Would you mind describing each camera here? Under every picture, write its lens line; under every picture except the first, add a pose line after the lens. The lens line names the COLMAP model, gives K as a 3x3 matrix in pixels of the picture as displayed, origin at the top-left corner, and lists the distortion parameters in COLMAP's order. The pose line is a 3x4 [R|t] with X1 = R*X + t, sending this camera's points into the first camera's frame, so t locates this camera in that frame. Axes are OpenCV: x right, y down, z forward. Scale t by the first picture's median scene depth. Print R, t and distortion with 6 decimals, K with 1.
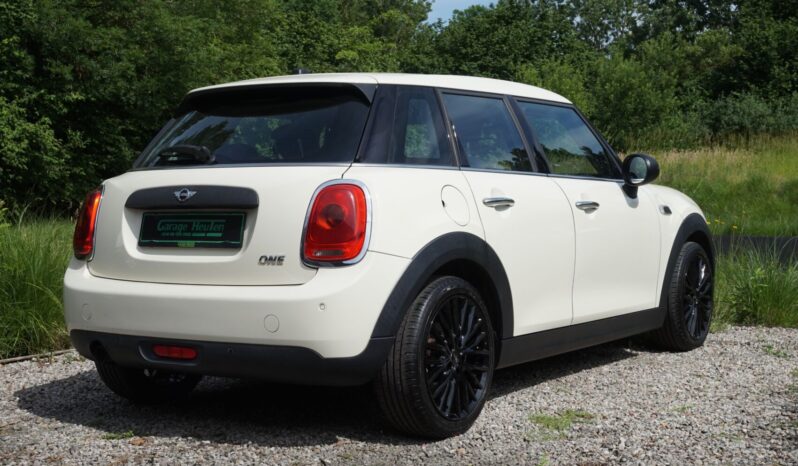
lens RADIAL K [[1126.6, 0, 397.8], [0, 1126.6, 237.1], [0, 0, 1]] dist [0.098838, 0.000000]
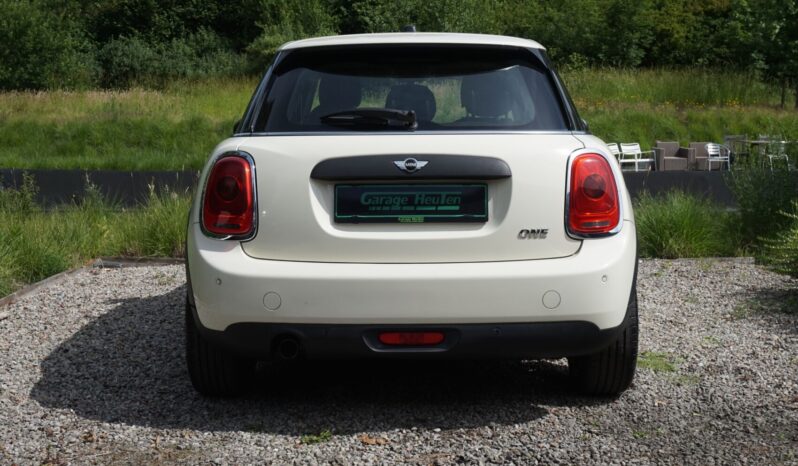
lens RADIAL K [[1046.2, 0, 399.7], [0, 1046.2, 227.6], [0, 0, 1]] dist [0.016286, 0.000000]
pose [[0.855159, -0.047173, 0.516215, -0.534994], [0.018736, 0.998013, 0.060162, -0.032079], [-0.518027, -0.041777, 0.854343, 0.241030]]
